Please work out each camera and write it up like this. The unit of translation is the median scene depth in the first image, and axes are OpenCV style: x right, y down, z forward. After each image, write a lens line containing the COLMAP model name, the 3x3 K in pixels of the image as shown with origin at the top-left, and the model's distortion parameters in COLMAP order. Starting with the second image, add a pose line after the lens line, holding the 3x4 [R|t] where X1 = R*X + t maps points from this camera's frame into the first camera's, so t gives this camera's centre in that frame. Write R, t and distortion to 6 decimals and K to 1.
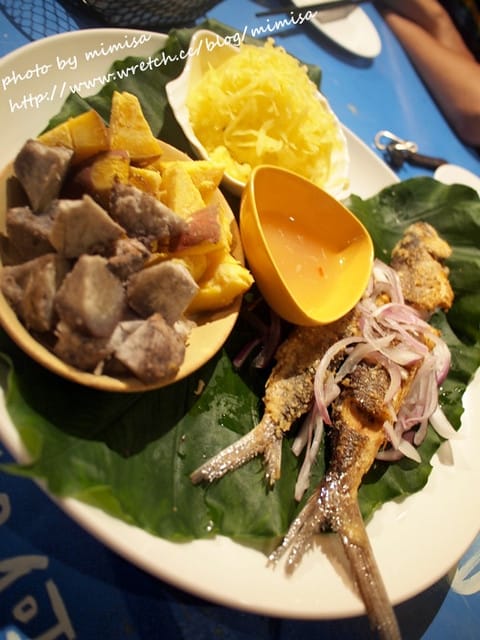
lens RADIAL K [[522.5, 0, 240.0], [0, 522.5, 320.0], [0, 0, 1]] dist [0.000848, -0.000210]
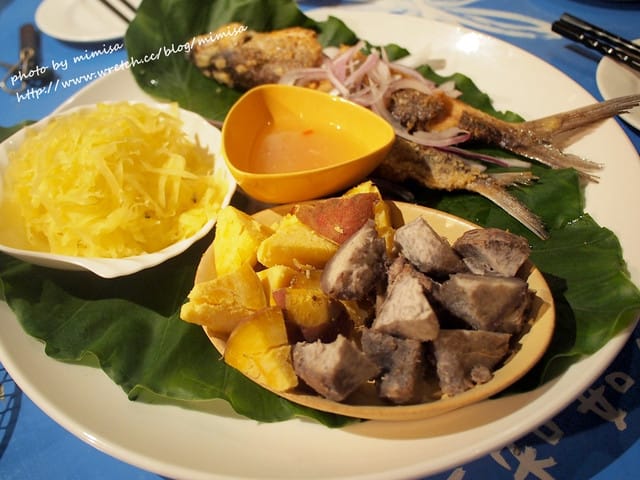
lens RADIAL K [[563.1, 0, 320.0], [0, 563.1, 240.0], [0, 0, 1]] dist [-0.003733, -0.001230]
pose [[-0.013607, -0.979908, 0.198984, -0.267545], [0.878728, 0.083240, 0.470009, -0.588324], [-0.477129, 0.181248, 0.859940, 0.111545]]
